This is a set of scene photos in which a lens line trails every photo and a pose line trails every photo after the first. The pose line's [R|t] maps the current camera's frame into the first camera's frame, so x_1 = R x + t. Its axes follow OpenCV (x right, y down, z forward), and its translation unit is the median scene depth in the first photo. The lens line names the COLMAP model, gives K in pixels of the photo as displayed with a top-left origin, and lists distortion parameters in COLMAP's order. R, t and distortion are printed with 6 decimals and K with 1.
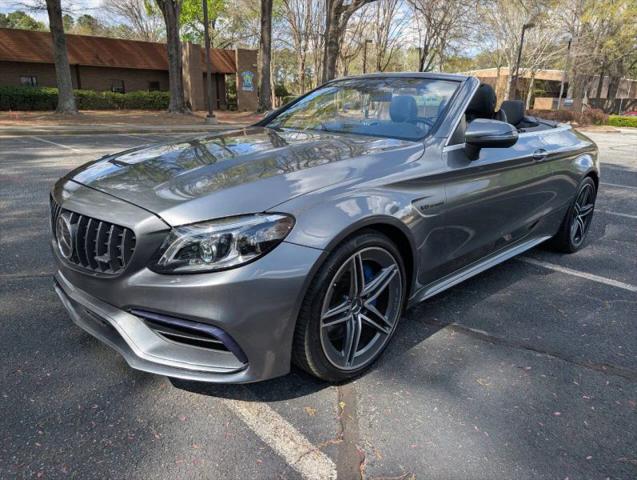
lens RADIAL K [[448.4, 0, 321.6], [0, 448.4, 241.9], [0, 0, 1]] dist [0.003637, -0.000791]
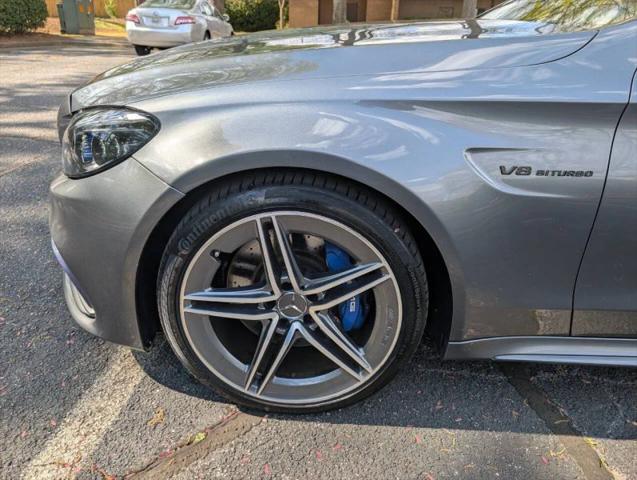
lens RADIAL K [[448.4, 0, 321.6], [0, 448.4, 241.9], [0, 0, 1]] dist [0.003637, -0.000791]
pose [[0.699646, 0.306122, -0.645589, 0.407861], [-0.222869, 0.951988, 0.209878, -0.060369], [0.678841, -0.002959, 0.734280, 0.540131]]
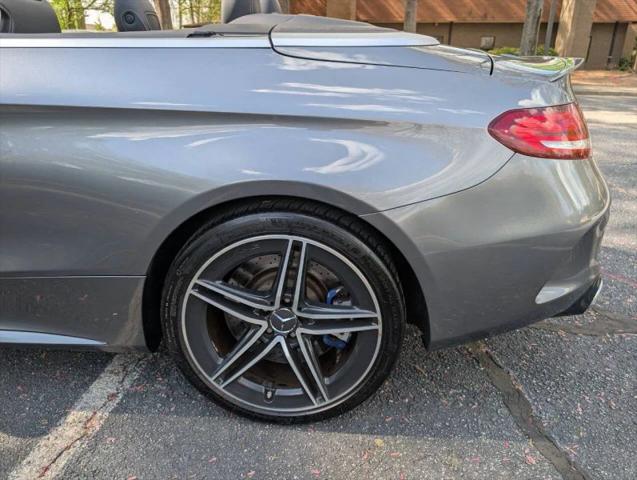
lens RADIAL K [[464.1, 0, 318.5], [0, 464.1, 240.0], [0, 0, 1]] dist [0.004679, -0.001020]
pose [[0.691876, 0.250689, -0.677099, 1.445217], [-0.208835, 0.967187, 0.144698, -0.310066], [0.691155, 0.041289, 0.721526, 1.430949]]
